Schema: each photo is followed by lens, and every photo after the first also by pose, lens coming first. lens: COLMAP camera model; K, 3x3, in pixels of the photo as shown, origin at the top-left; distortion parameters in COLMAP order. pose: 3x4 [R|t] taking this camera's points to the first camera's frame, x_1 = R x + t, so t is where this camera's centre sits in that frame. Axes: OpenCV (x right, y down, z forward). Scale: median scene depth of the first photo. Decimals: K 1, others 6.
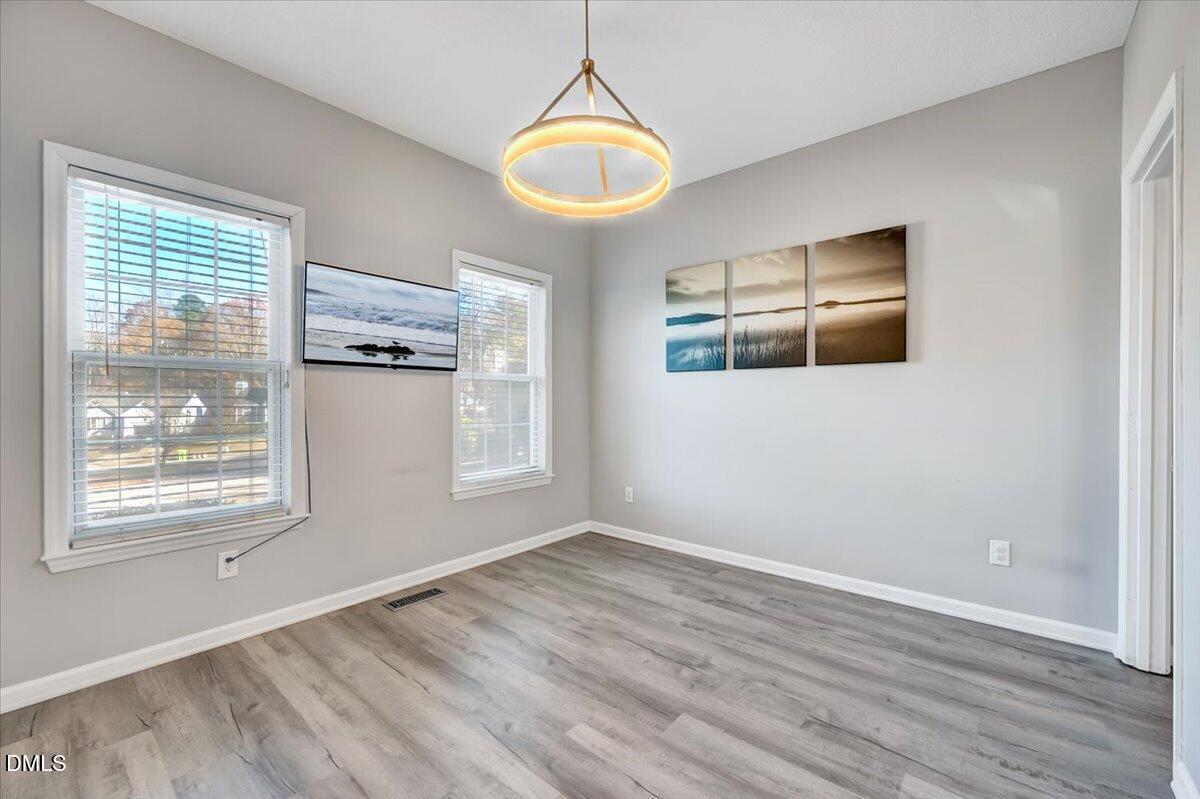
lens RADIAL K [[480.8, 0, 599.5], [0, 480.8, 400.3], [0, 0, 1]] dist [-0.009103, 0.000344]
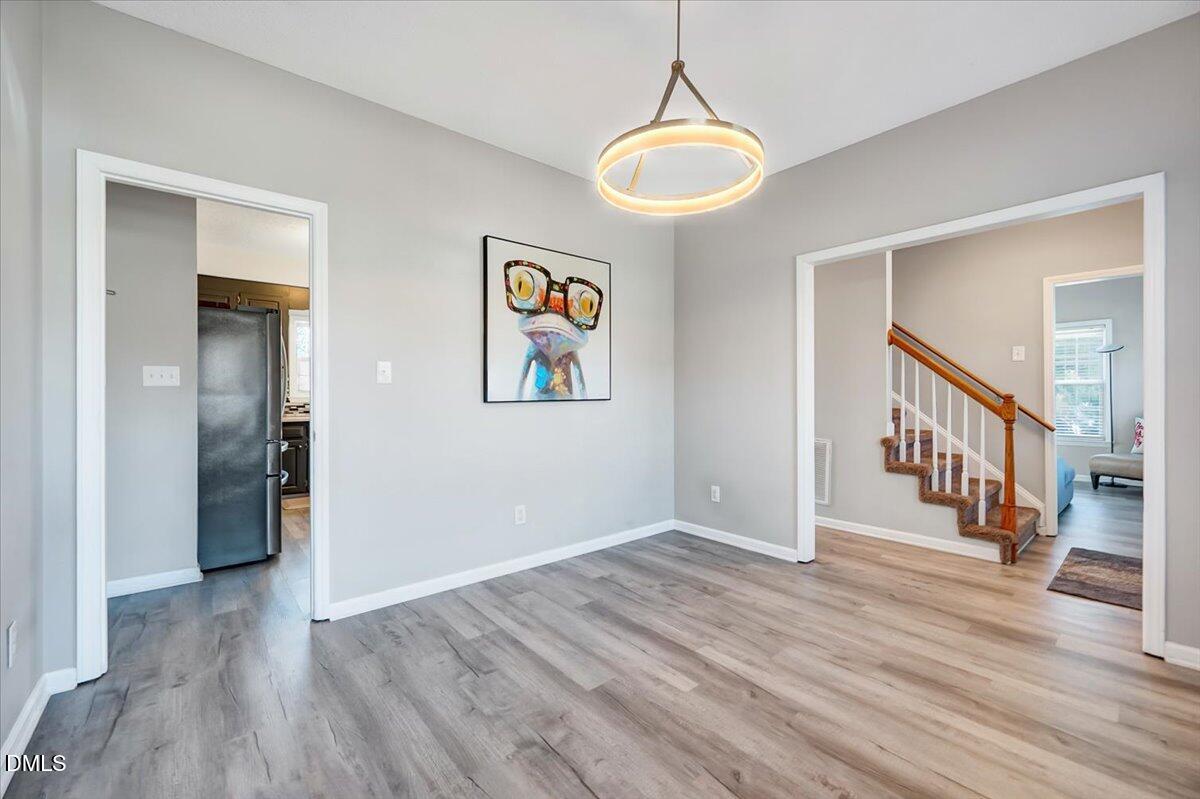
lens RADIAL K [[480.8, 0, 599.5], [0, 480.8, 397.0], [0, 0, 1]] dist [-0.009103, 0.000344]
pose [[-0.986451, -0.001271, 0.164054, -0.023001], [-0.000917, 0.999997, 0.002231, -0.000020], [-0.164056, 0.002050, -0.986449, 2.064843]]
